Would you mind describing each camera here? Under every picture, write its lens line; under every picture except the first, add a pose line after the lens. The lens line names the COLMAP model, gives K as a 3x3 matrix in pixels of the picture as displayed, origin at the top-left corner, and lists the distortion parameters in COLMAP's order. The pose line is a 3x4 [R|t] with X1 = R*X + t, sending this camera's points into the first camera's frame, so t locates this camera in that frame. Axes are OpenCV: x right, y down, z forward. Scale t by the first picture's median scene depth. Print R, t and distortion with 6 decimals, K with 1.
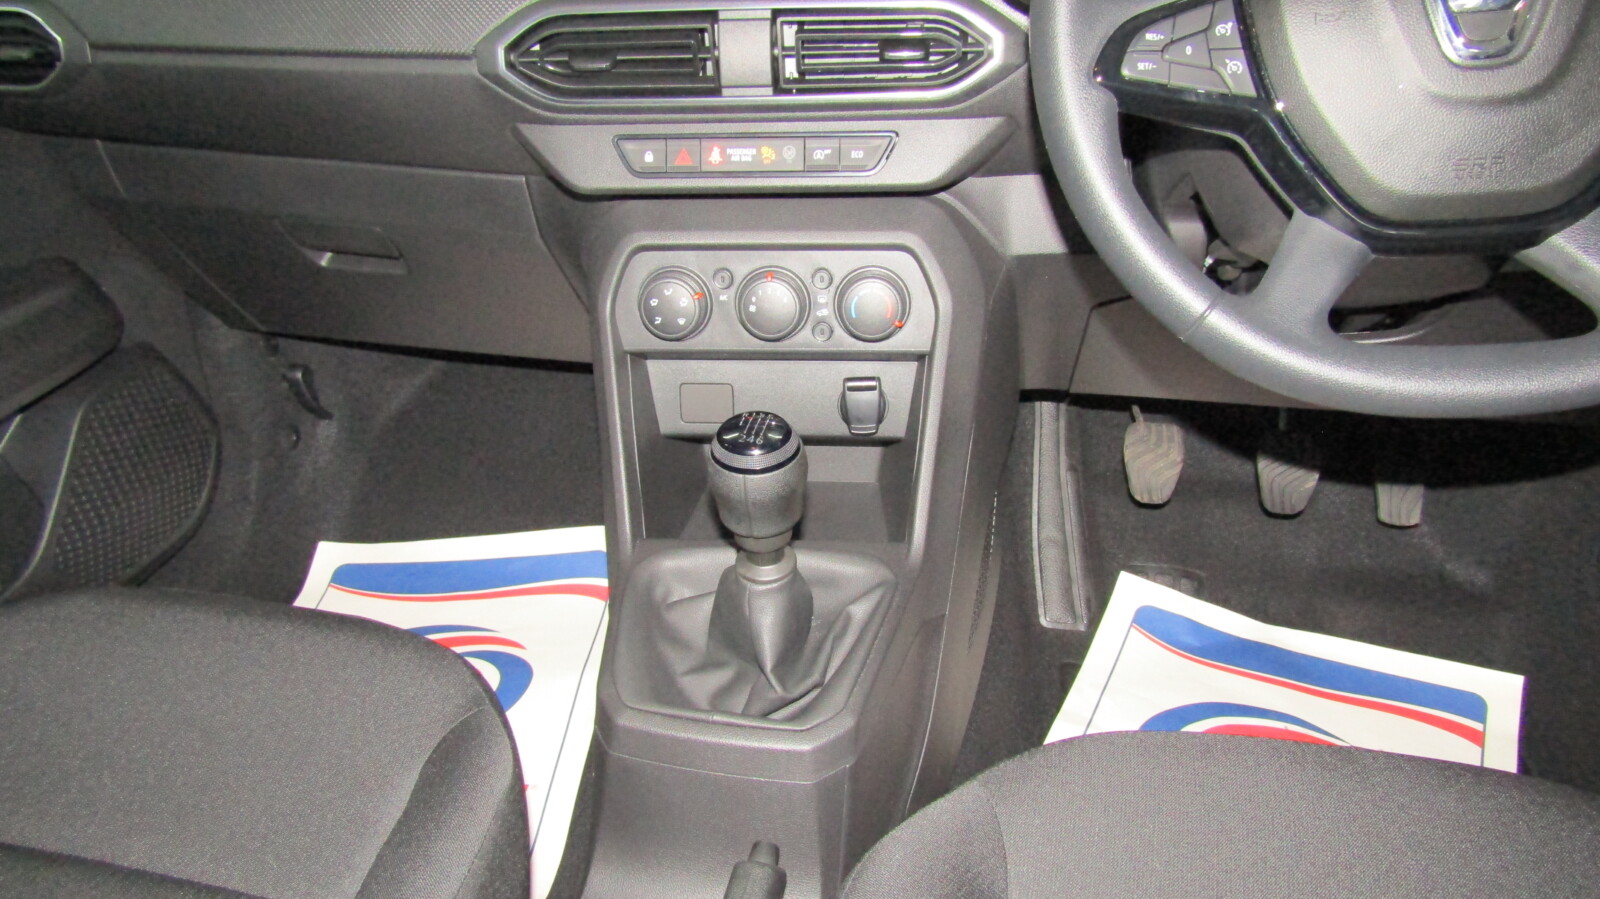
lens RADIAL K [[1147.9, 0, 800.0], [0, 1147.9, 449.5], [0, 0, 1]] dist [-0.003329, 0.004664]
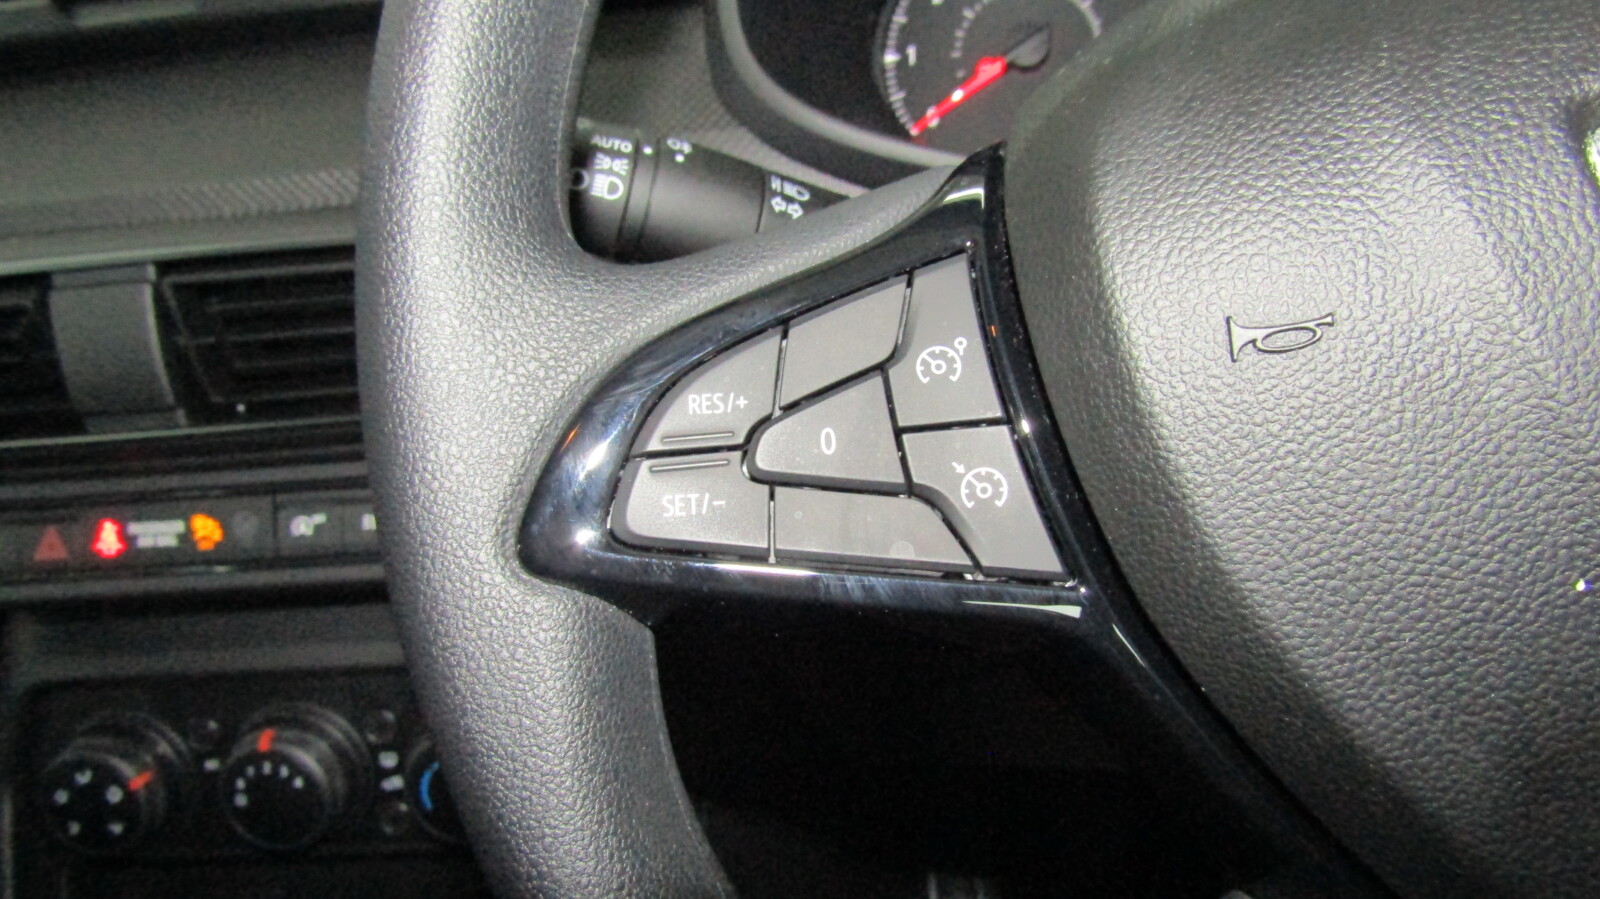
lens RADIAL K [[1145.6, 0, 797.5], [0, 1145.6, 443.4], [0, 0, 1]] dist [-0.000337, 0.000465]
pose [[0.997227, -0.074039, 0.007557, 0.231112], [0.074424, 0.991722, -0.104635, -0.222538], [0.000252, 0.104908, 0.994482, 0.491885]]
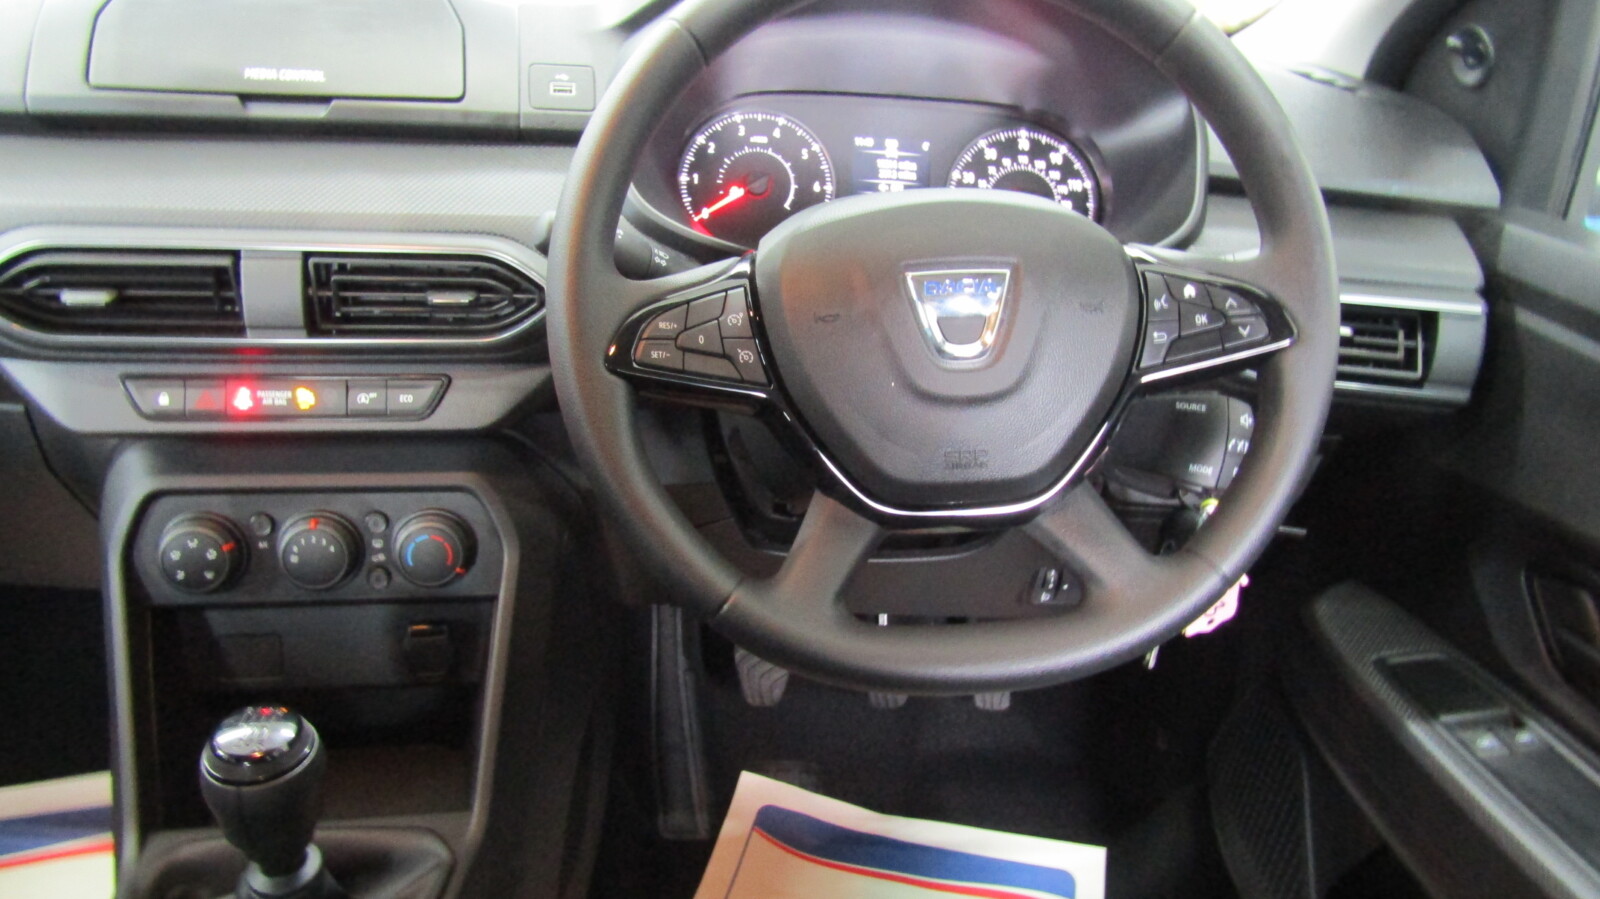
lens RADIAL K [[1147.9, 0, 800.0], [0, 1147.9, 449.5], [0, 0, 1]] dist [-0.003329, 0.004664]
pose [[0.961682, -0.012264, 0.273894, 0.101398], [0.044595, 0.992693, -0.112128, -0.094345], [-0.270517, 0.120046, 0.955201, 0.015078]]
